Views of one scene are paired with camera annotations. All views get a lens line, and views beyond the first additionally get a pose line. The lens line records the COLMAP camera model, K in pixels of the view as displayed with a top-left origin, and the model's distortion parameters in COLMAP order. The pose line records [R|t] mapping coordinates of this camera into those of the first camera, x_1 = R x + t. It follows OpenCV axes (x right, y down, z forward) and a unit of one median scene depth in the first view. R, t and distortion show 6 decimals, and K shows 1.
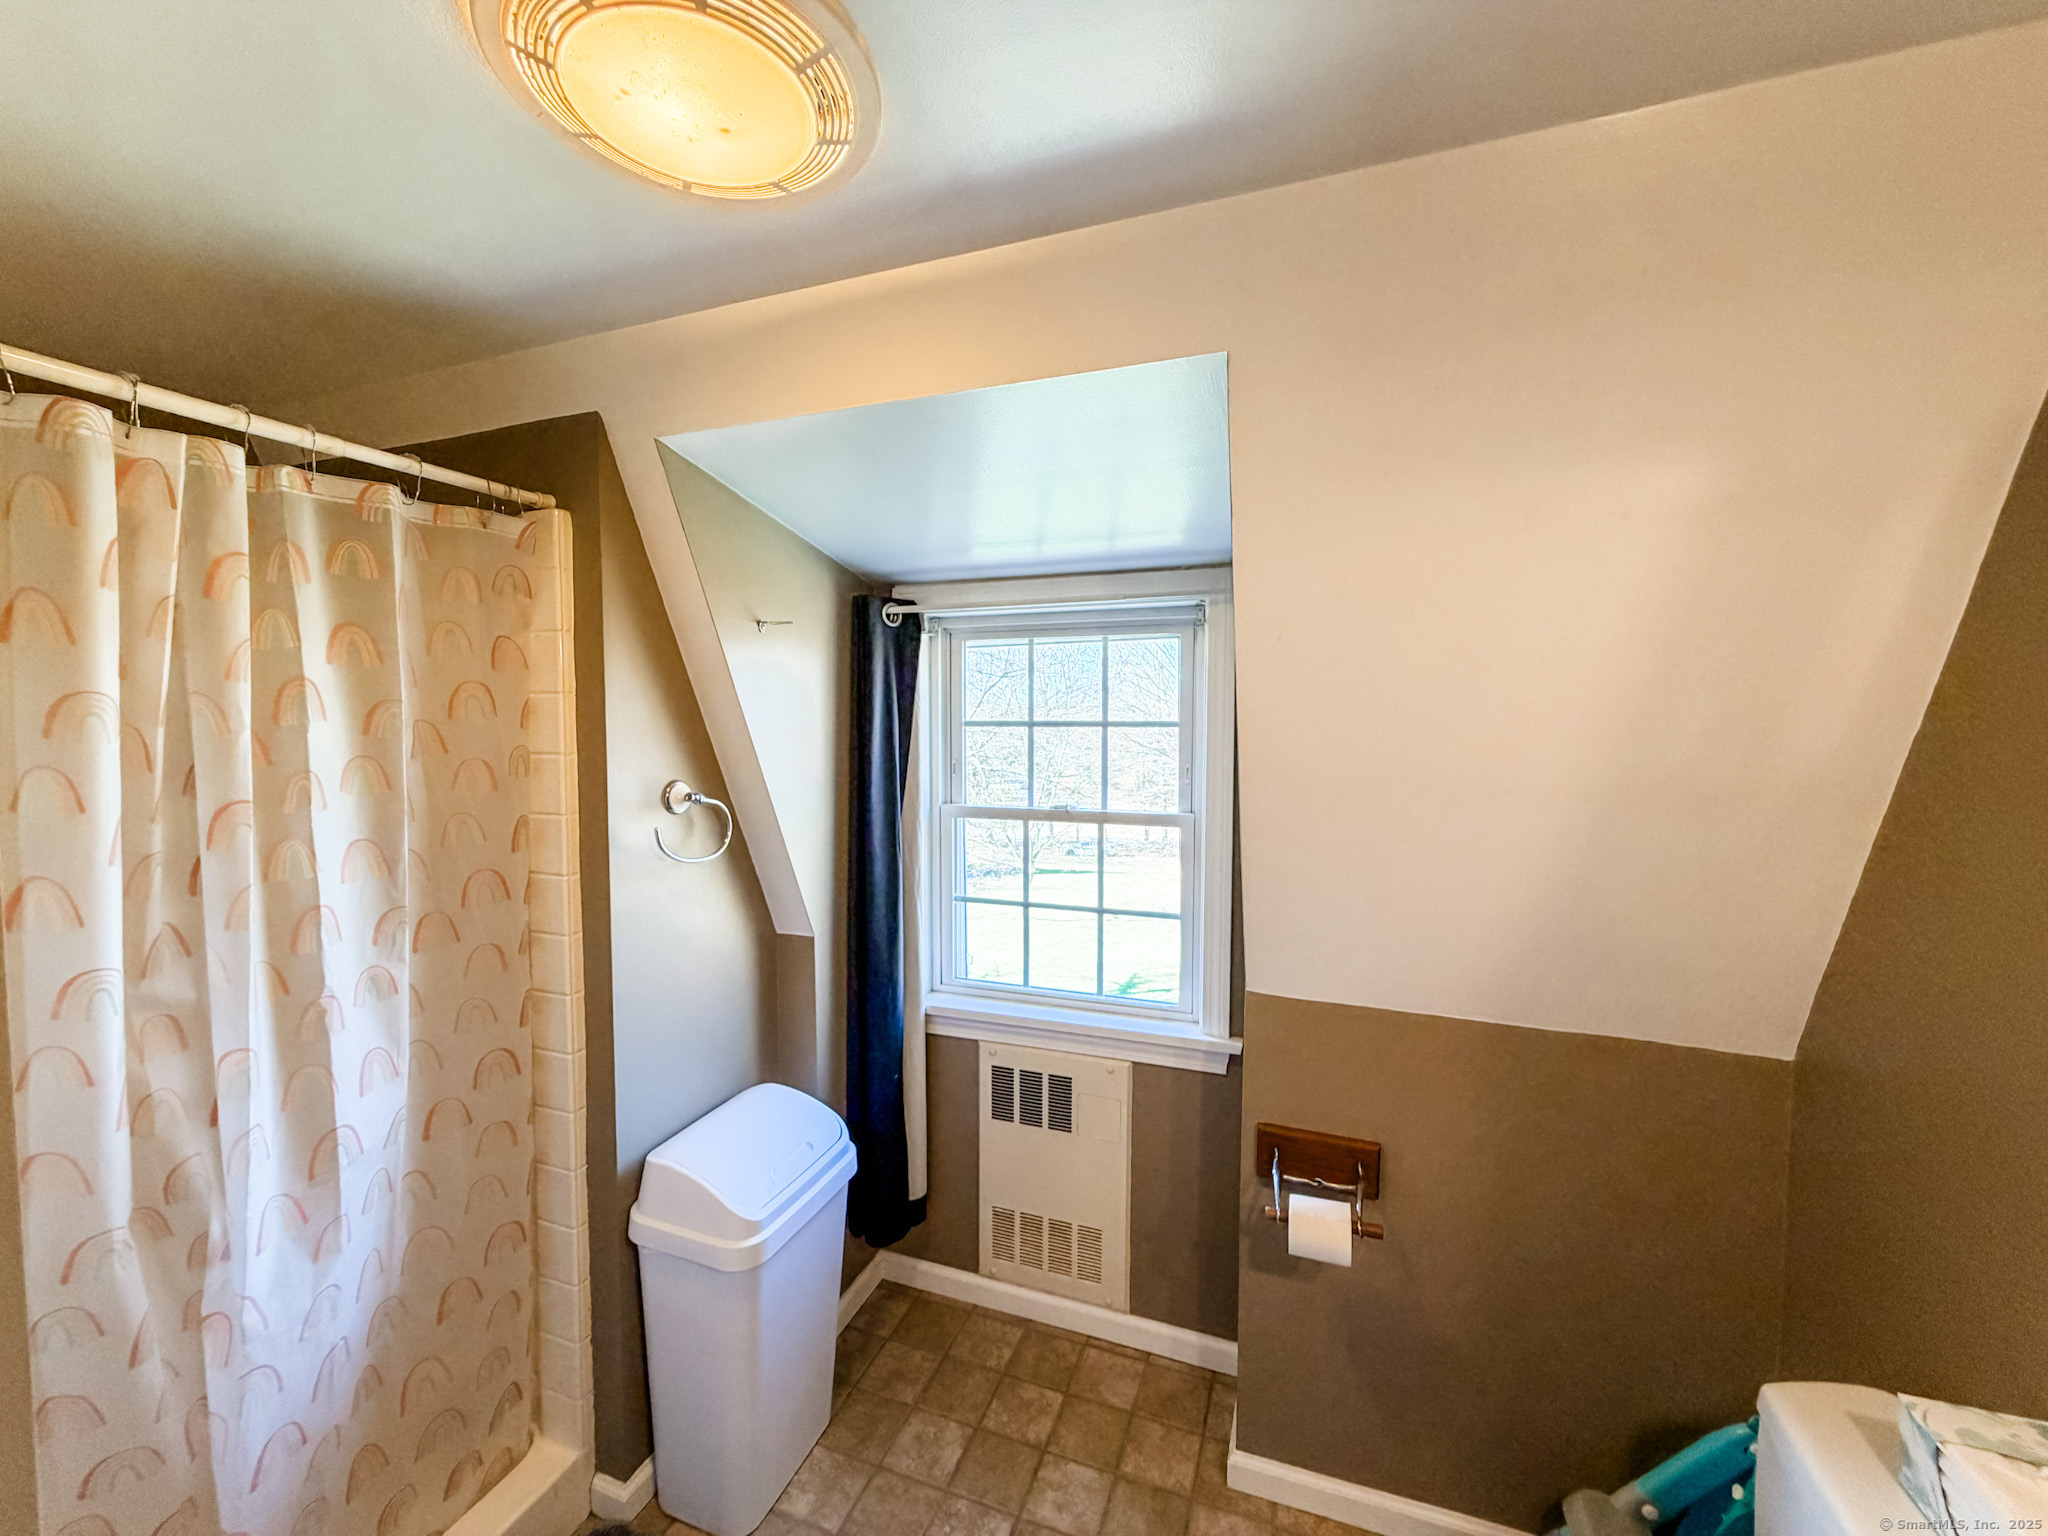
lens RADIAL K [[823.9, 0, 1016.1], [0, 823.9, 767.9], [0, 0, 1]] dist [-0.002337, 0.000663]
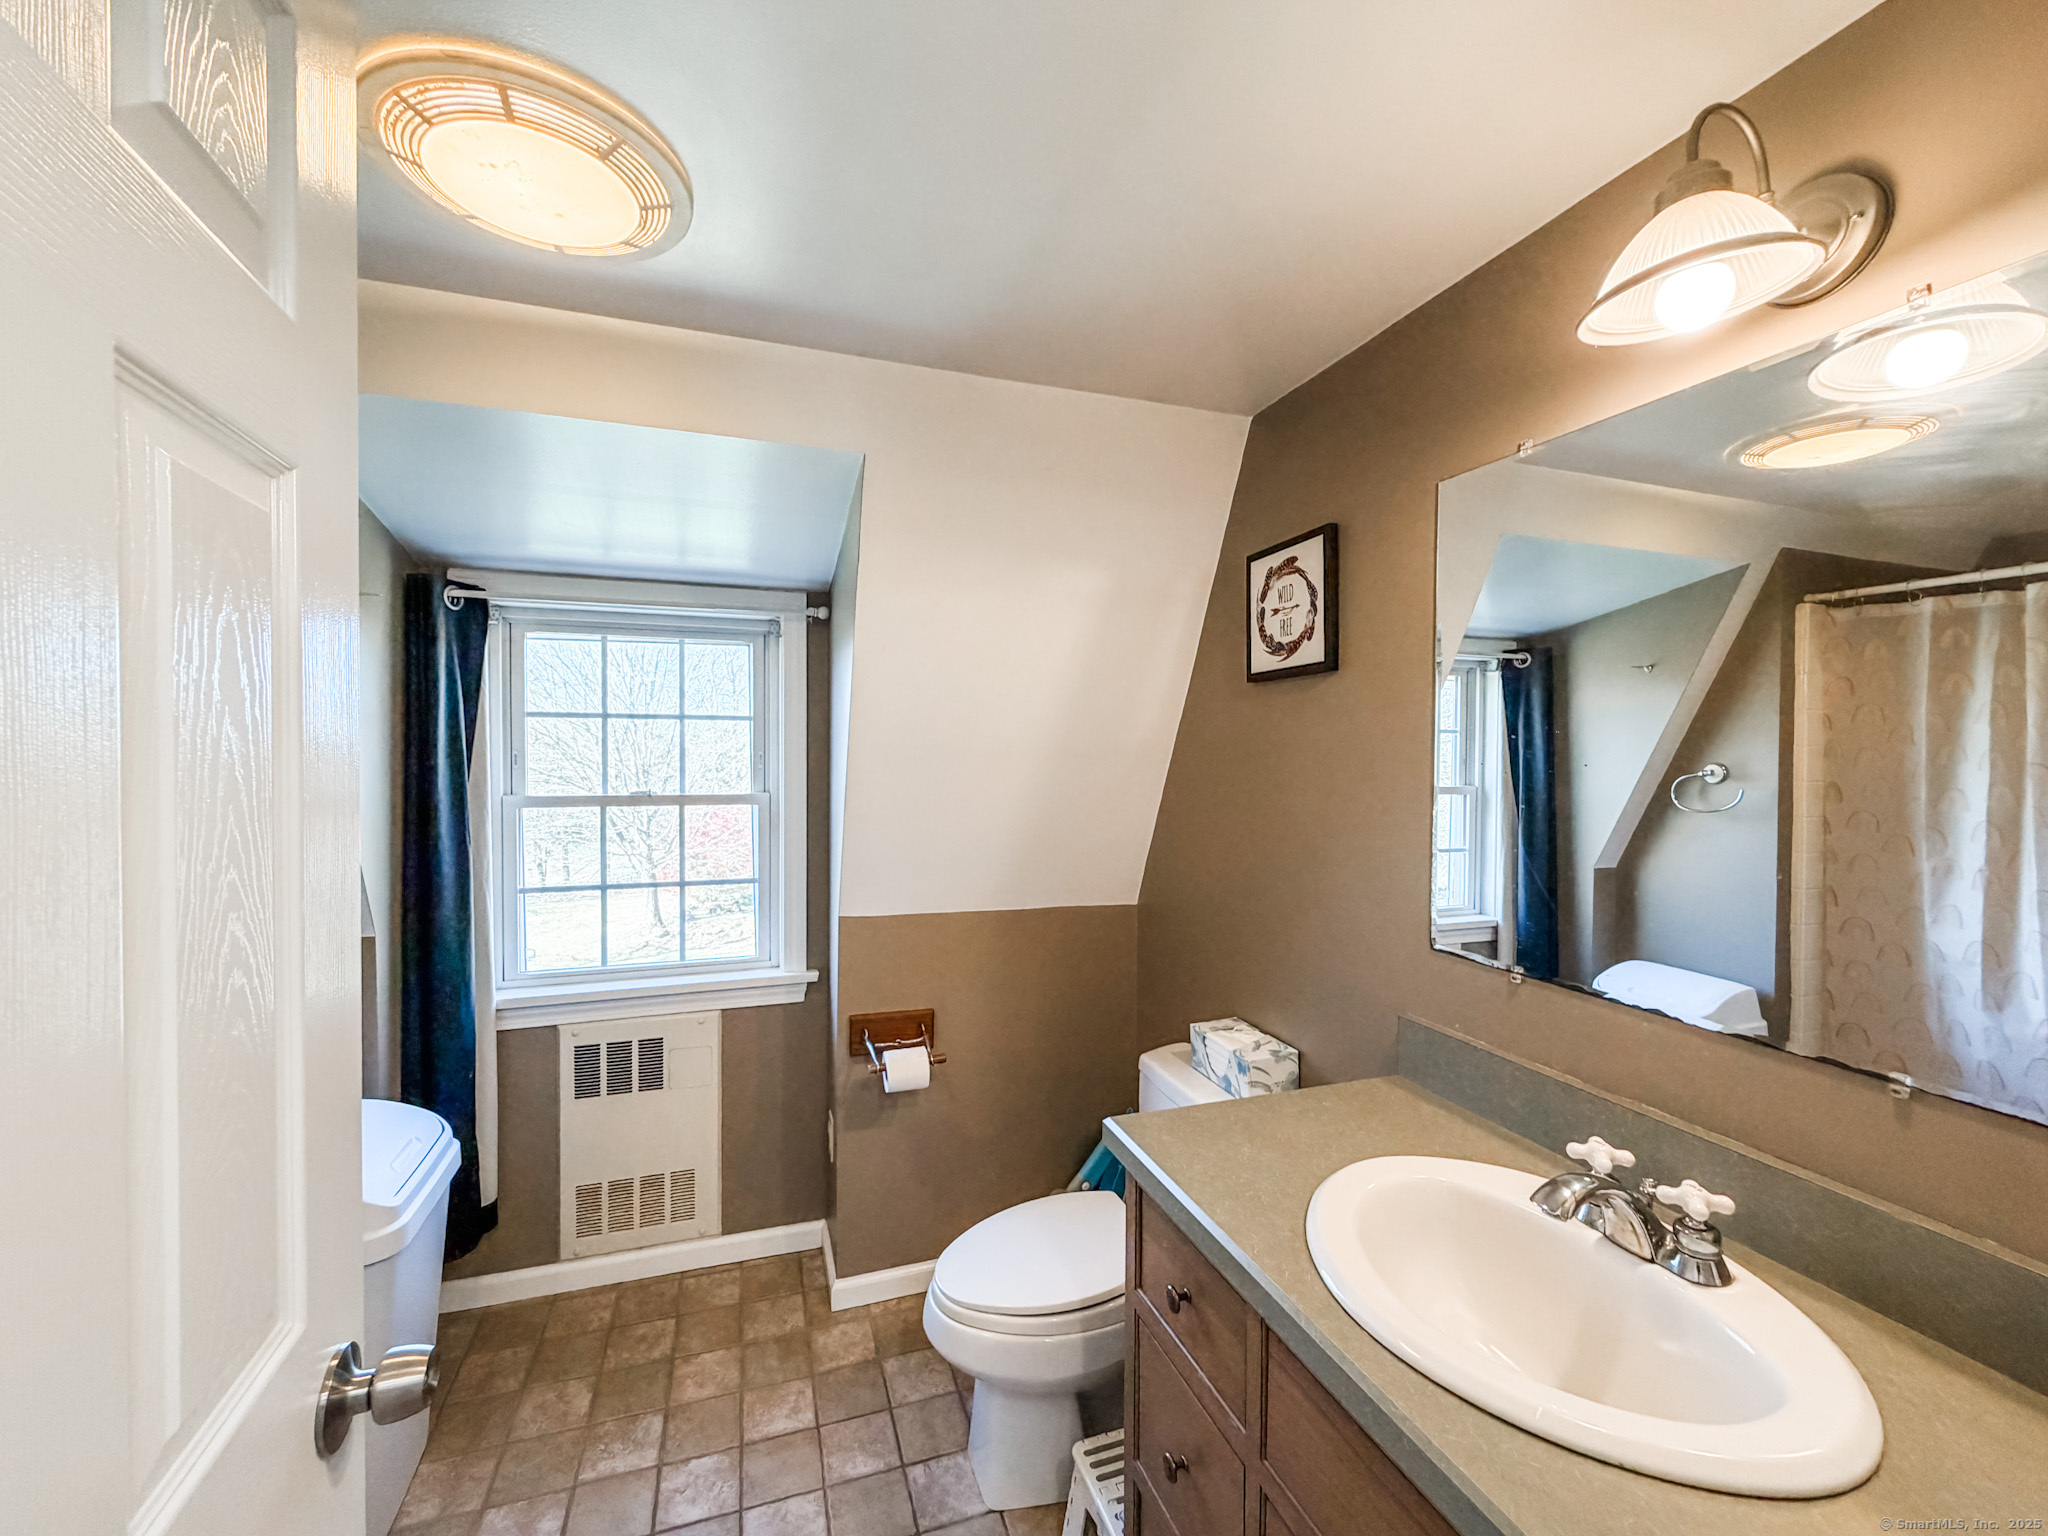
lens RADIAL K [[823.9, 0, 1028.7], [0, 823.9, 759.8], [0, 0, 1]] dist [-0.002337, 0.000663]
pose [[0.775828, -0.004007, 0.630932, -0.341498], [0.028902, 0.999156, -0.029193, 0.074311], [-0.630283, 0.040884, 0.775289, -0.238705]]
